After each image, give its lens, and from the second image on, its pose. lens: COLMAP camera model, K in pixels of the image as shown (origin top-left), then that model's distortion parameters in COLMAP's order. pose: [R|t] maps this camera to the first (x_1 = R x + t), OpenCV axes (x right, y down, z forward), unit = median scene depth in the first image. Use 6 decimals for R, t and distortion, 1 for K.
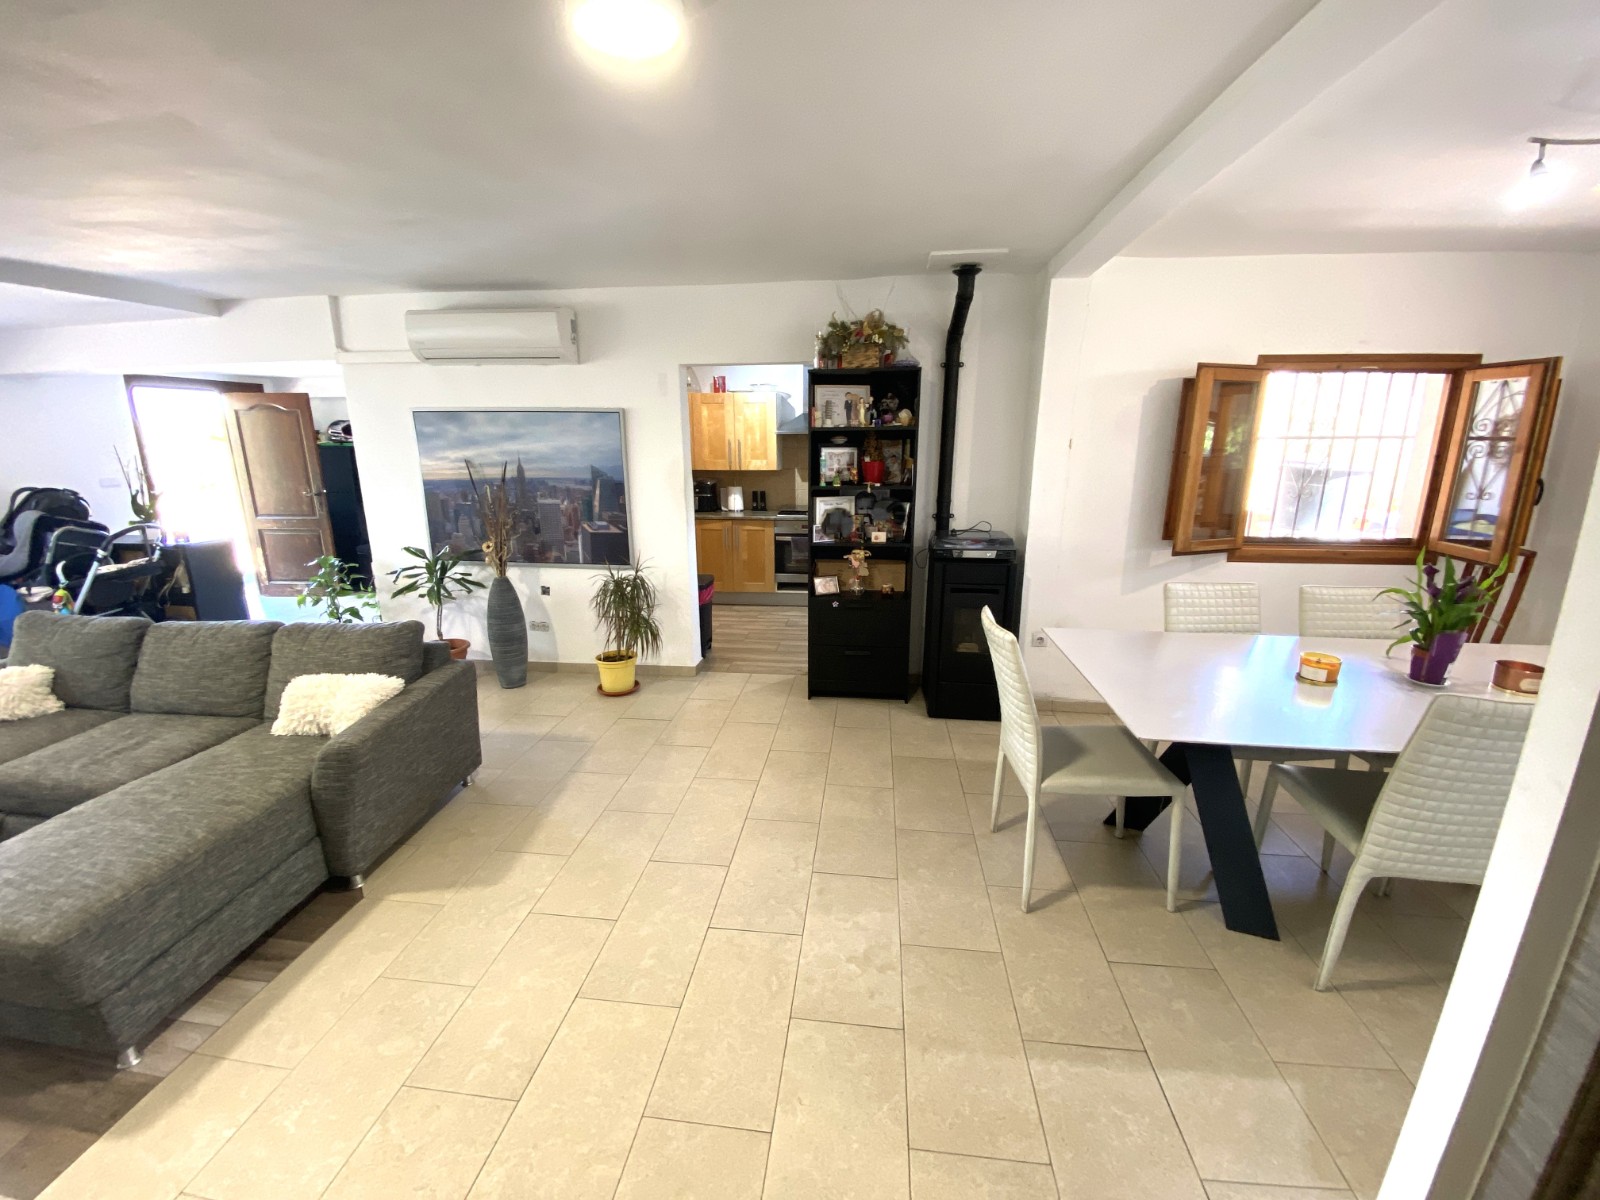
lens RADIAL K [[642.4, 0, 797.4], [0, 642.4, 605.6], [0, 0, 1]] dist [0.032729, -0.027733]
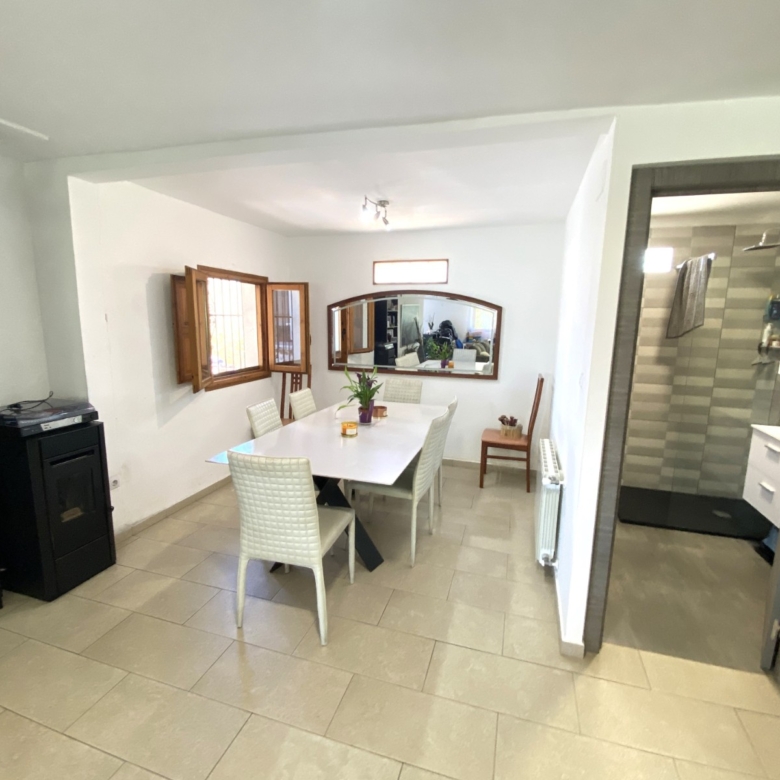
lens RADIAL K [[428.5, 0, 390.0], [0, 428.5, 390.0], [0, 0, 1]] dist [0.031569, -0.041936]
pose [[0.171223, -0.153638, 0.973179, -0.265851], [0.226948, 0.967354, 0.112789, -0.082055], [-0.958737, 0.201549, 0.200501, 0.331211]]
